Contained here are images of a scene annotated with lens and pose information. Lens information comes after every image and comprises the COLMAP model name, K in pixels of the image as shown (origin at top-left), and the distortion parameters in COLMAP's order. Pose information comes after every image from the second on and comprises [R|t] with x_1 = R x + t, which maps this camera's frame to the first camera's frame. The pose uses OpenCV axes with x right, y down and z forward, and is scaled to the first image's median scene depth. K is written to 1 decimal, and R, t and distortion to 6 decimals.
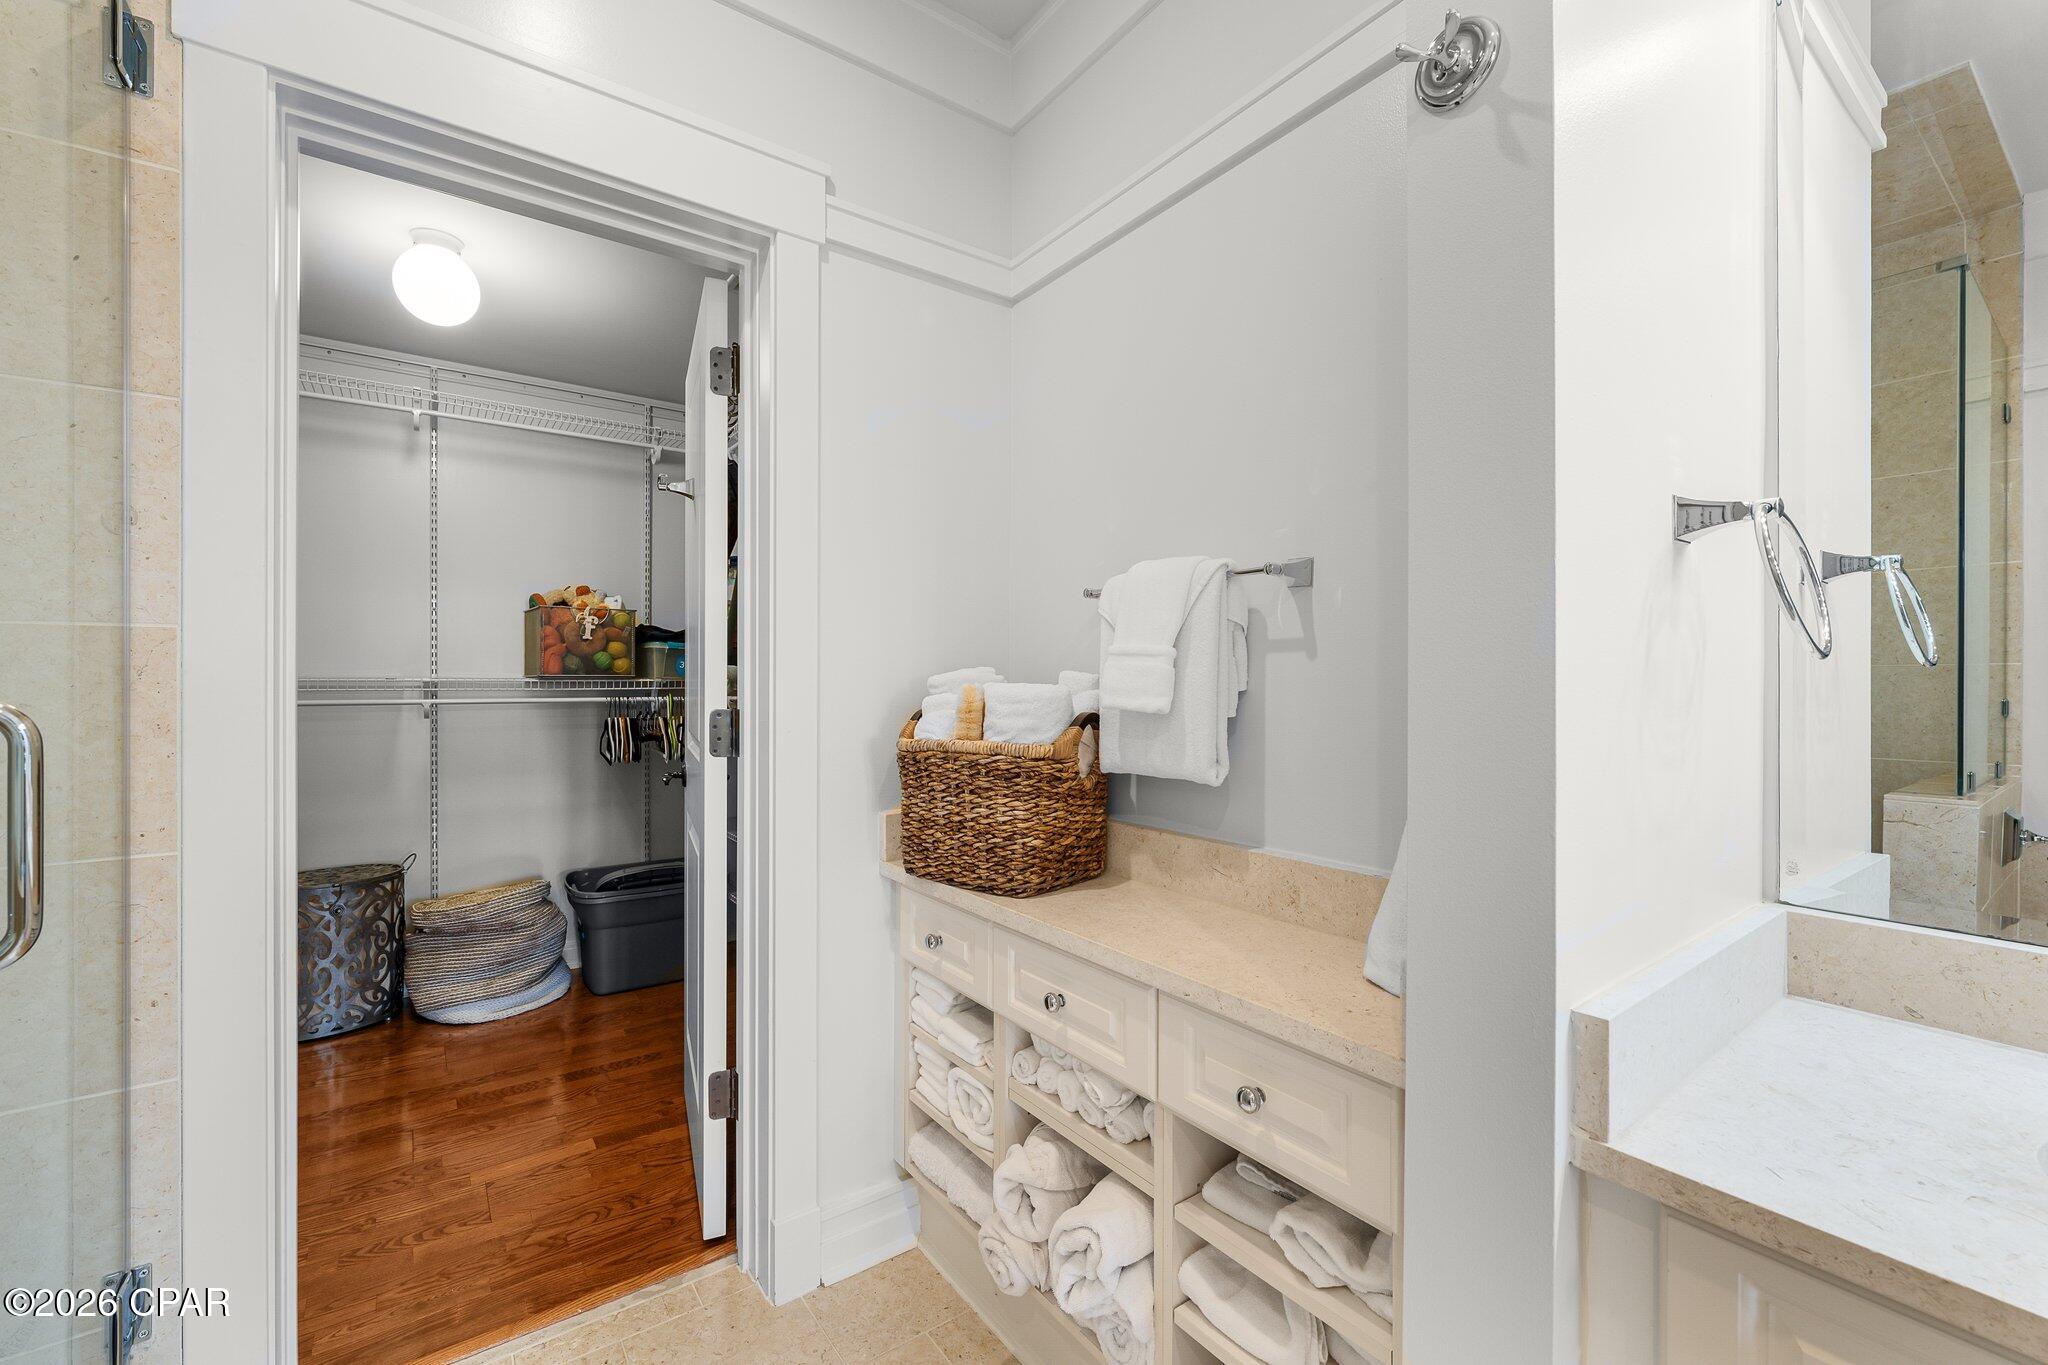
lens RADIAL K [[835.7, 0, 1017.5], [0, 835.7, 677.0], [0, 0, 1]] dist [0.000684, -0.000553]
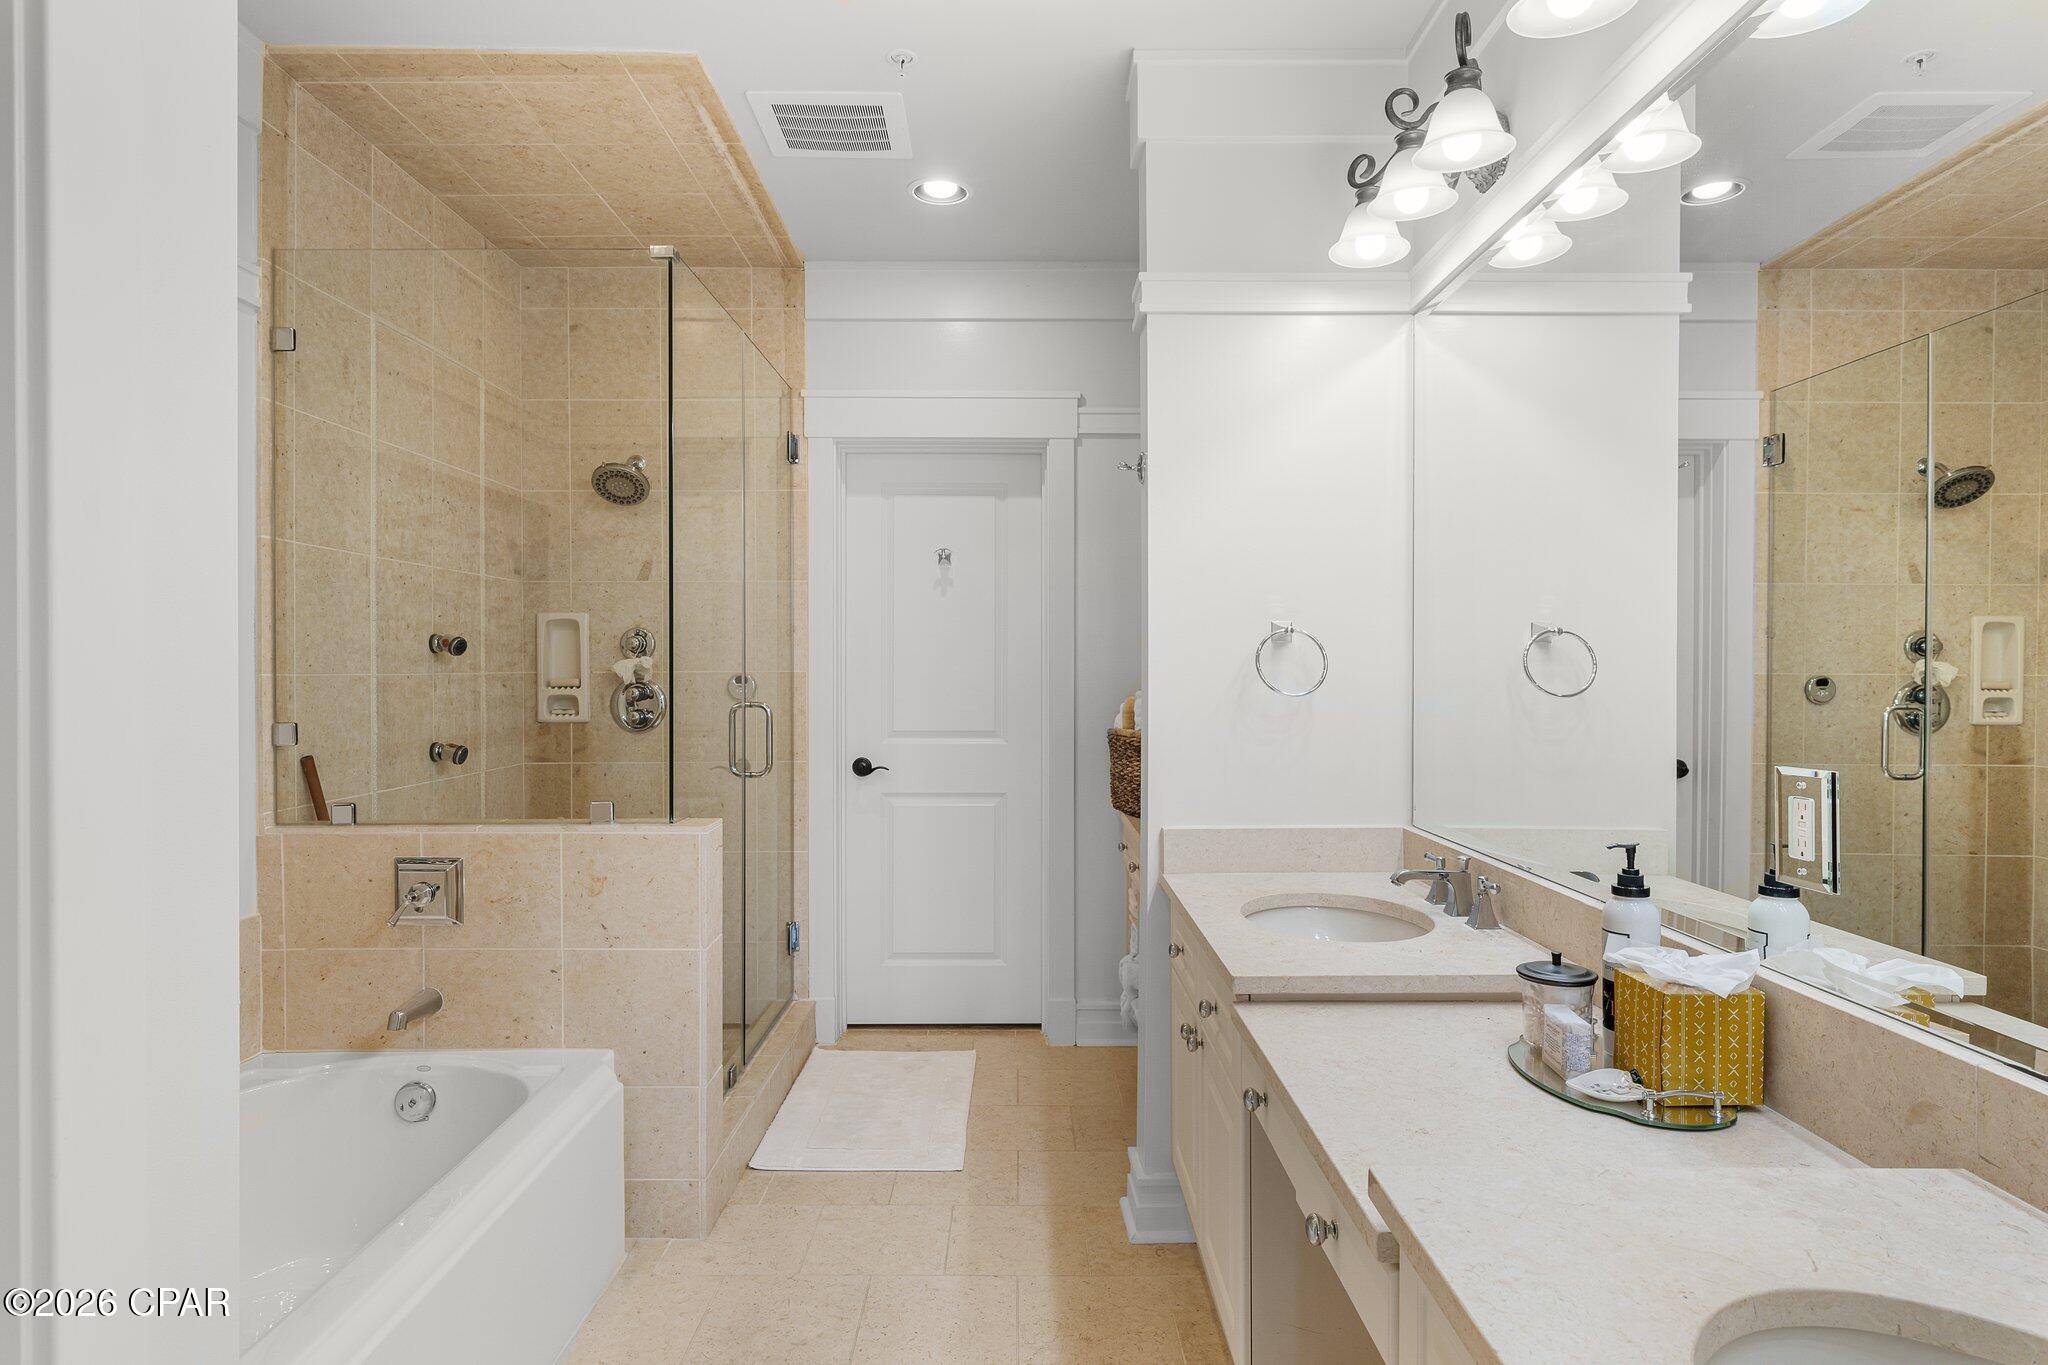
lens RADIAL K [[1134.5, 0, 1016.6], [0, 1134.5, 667.6], [0, 0, 1]] dist [-0.000279, 0.000869]
pose [[0.817722, 0.000525, -0.575614, 1.494953], [0.001086, 0.999996, 0.002454, -0.080987], [0.575613, -0.002631, 0.817718, -1.445258]]
